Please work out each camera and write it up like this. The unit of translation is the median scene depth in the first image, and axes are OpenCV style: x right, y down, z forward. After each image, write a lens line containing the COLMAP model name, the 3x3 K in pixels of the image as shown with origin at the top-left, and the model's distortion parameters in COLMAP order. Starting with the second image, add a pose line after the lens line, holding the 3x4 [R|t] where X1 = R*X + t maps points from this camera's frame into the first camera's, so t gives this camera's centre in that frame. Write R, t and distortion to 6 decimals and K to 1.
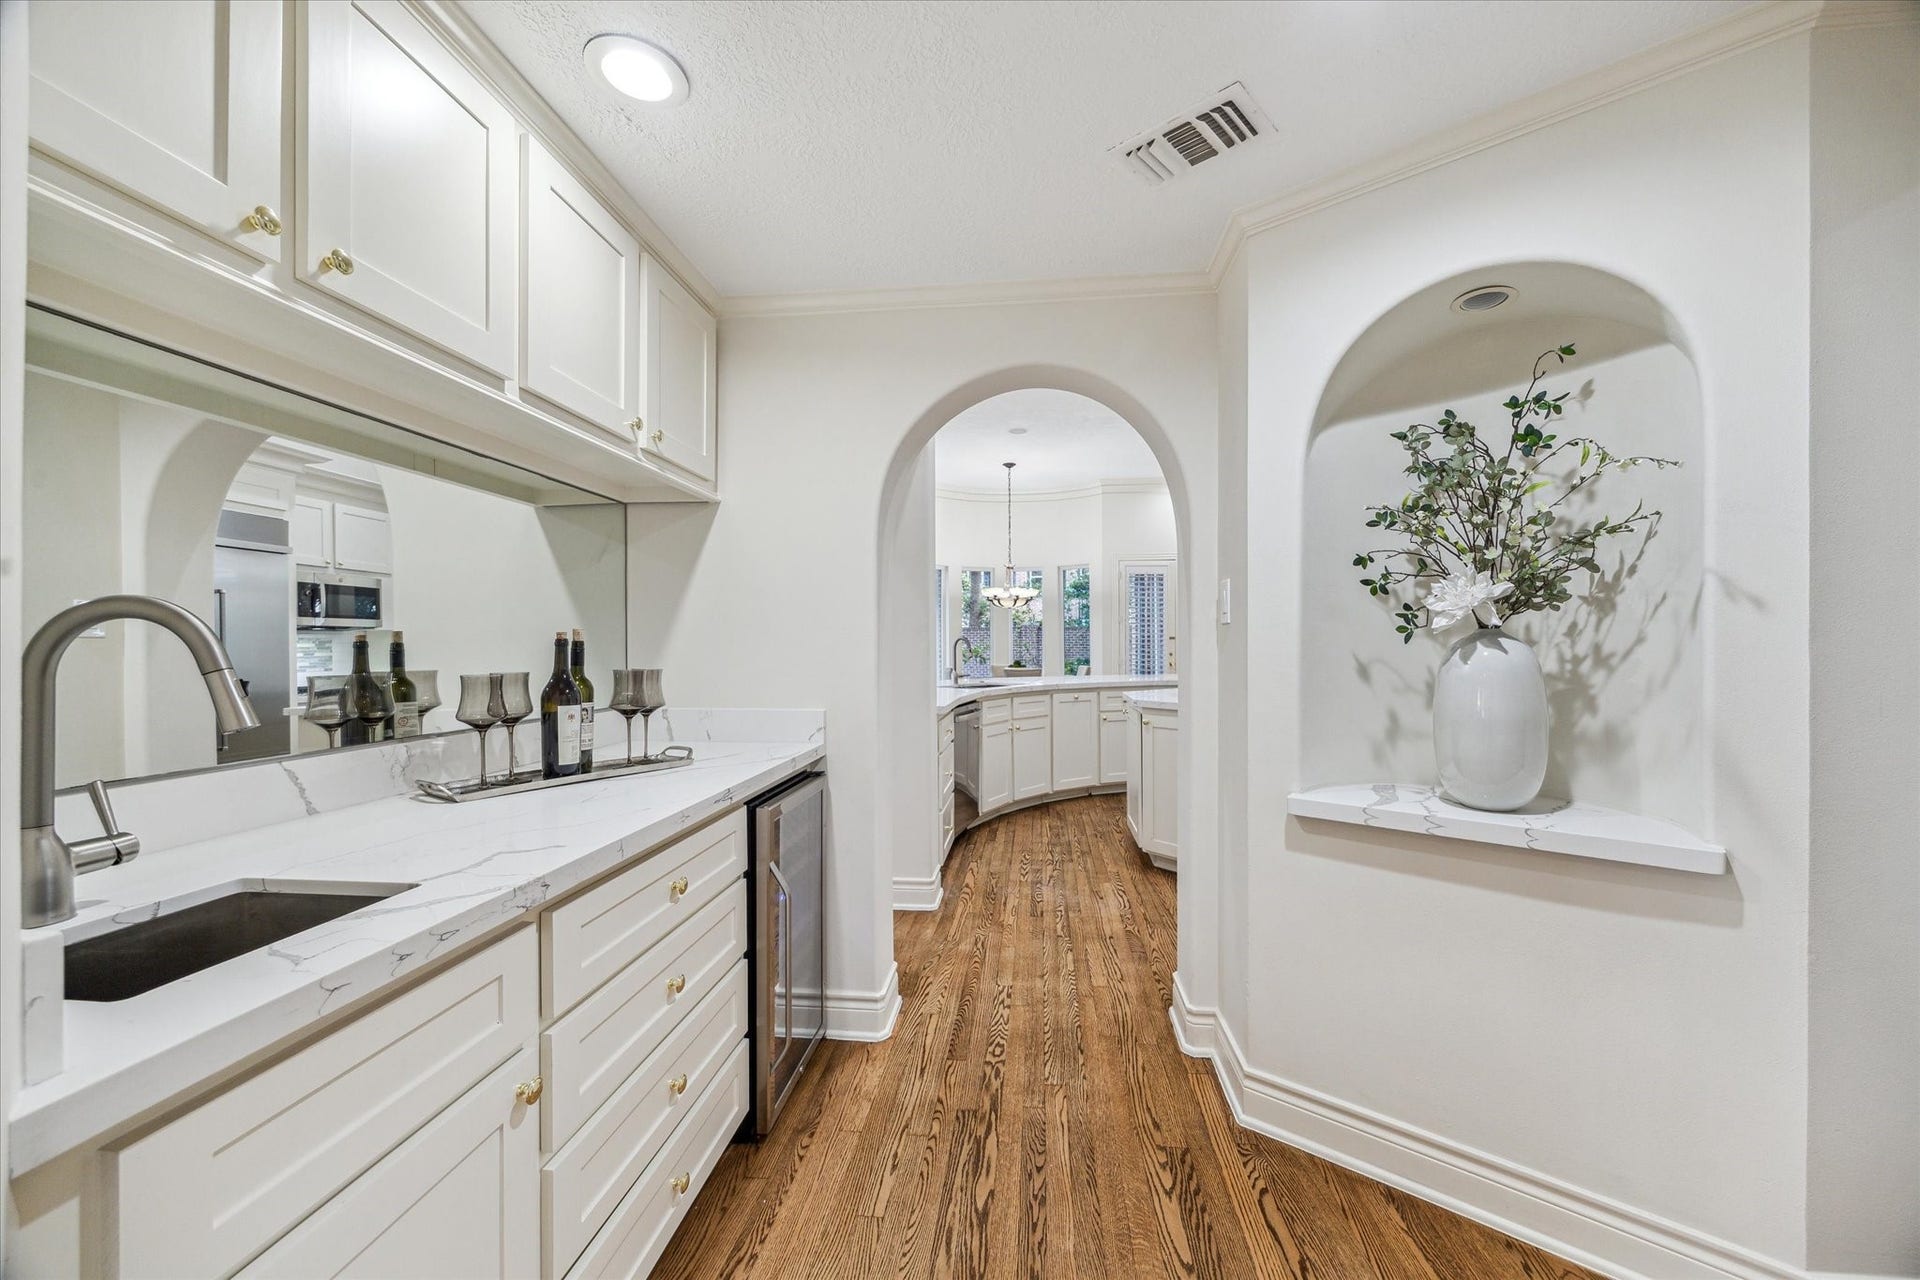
lens RADIAL K [[741.9, 0, 958.9], [0, 741.9, 640.7], [0, 0, 1]] dist [-0.002551, -0.000195]
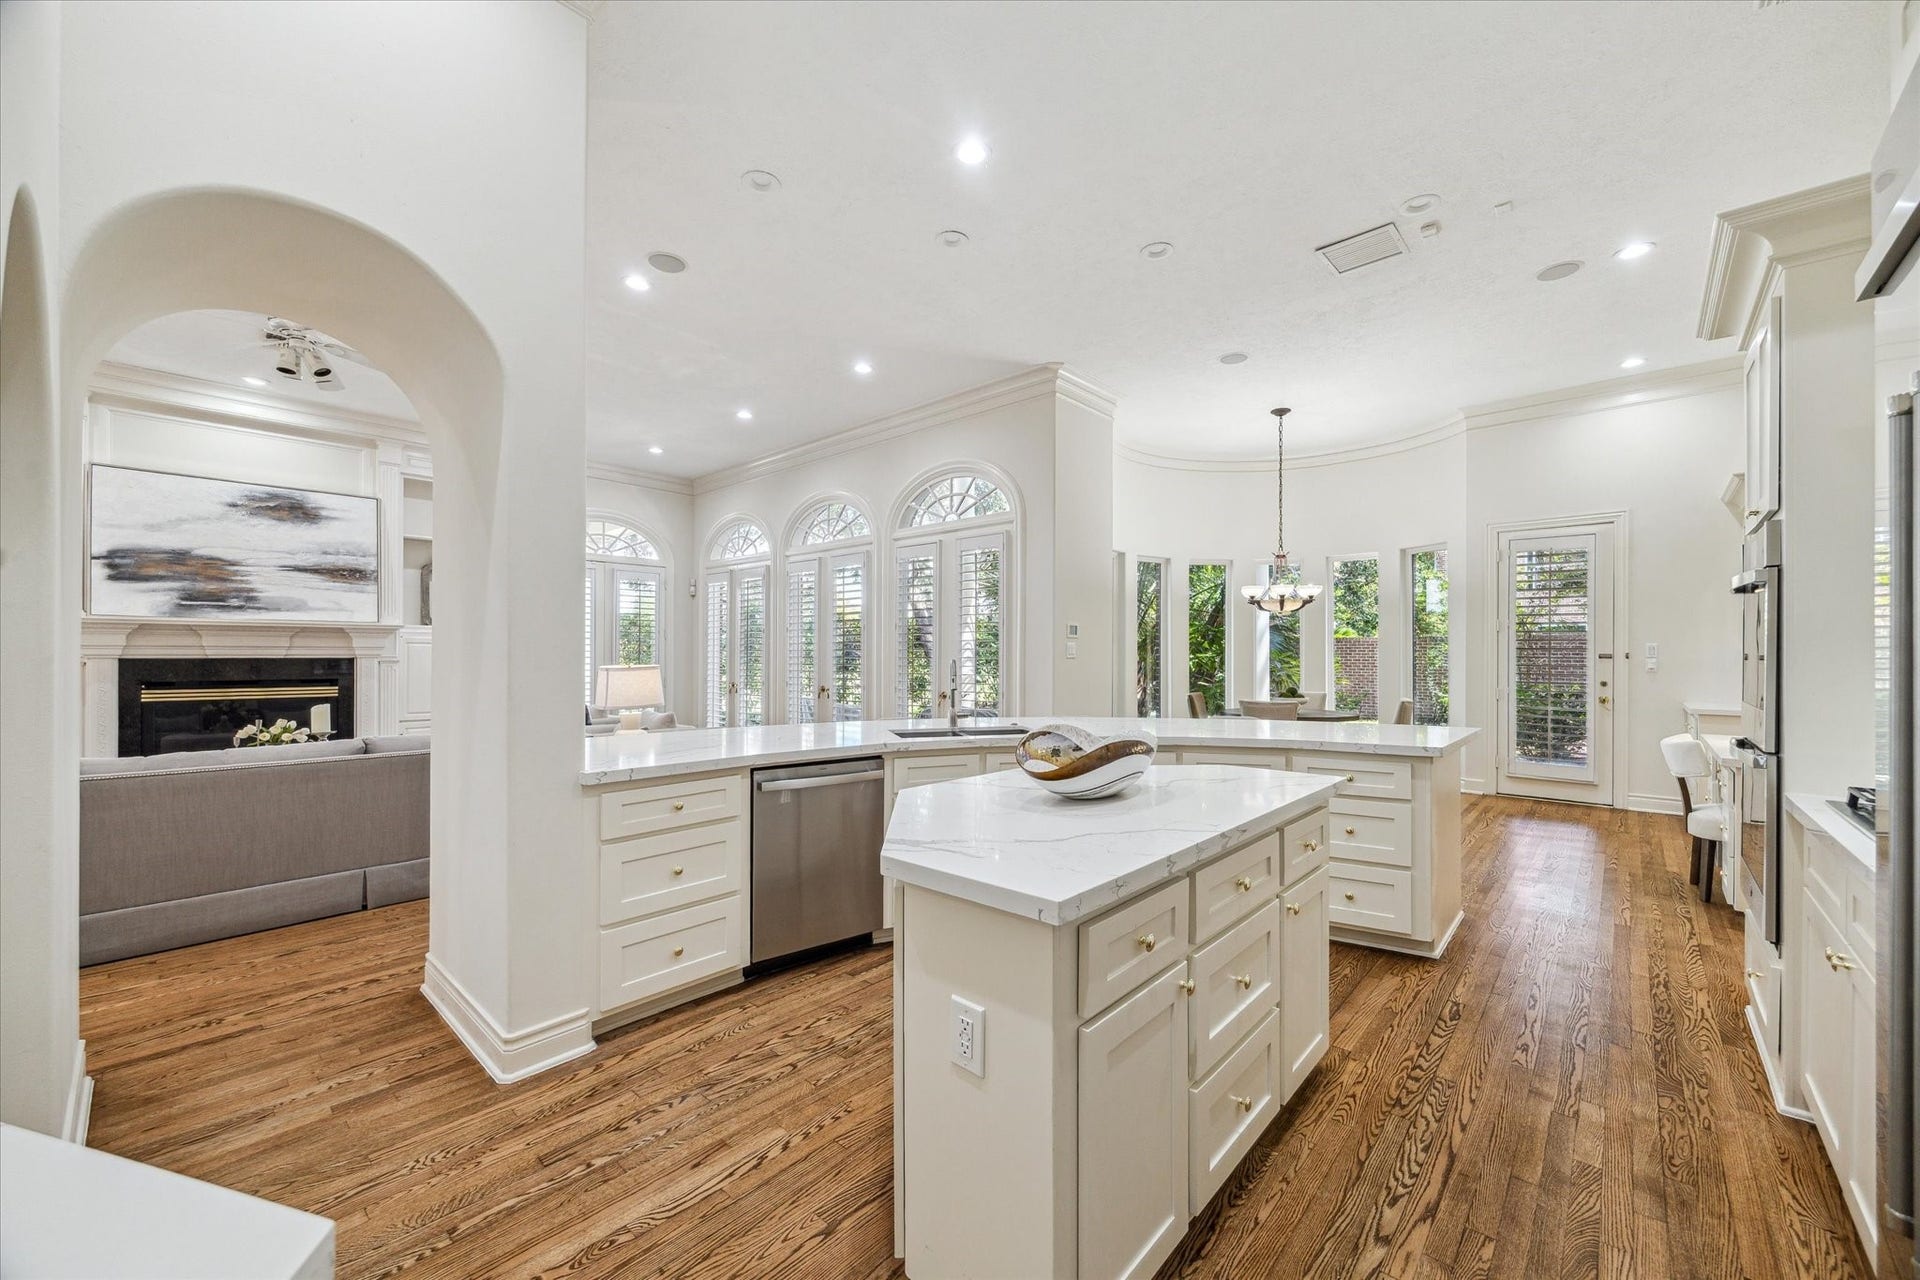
lens RADIAL K [[741.9, 0, 961.5], [0, 741.9, 651.9], [0, 0, 1]] dist [-0.002551, -0.000195]
pose [[0.809442, -0.004726, -0.587180, 0.637530], [0.001693, 0.999982, -0.005715, -0.011553], [0.587197, 0.003632, 0.809436, 0.670636]]
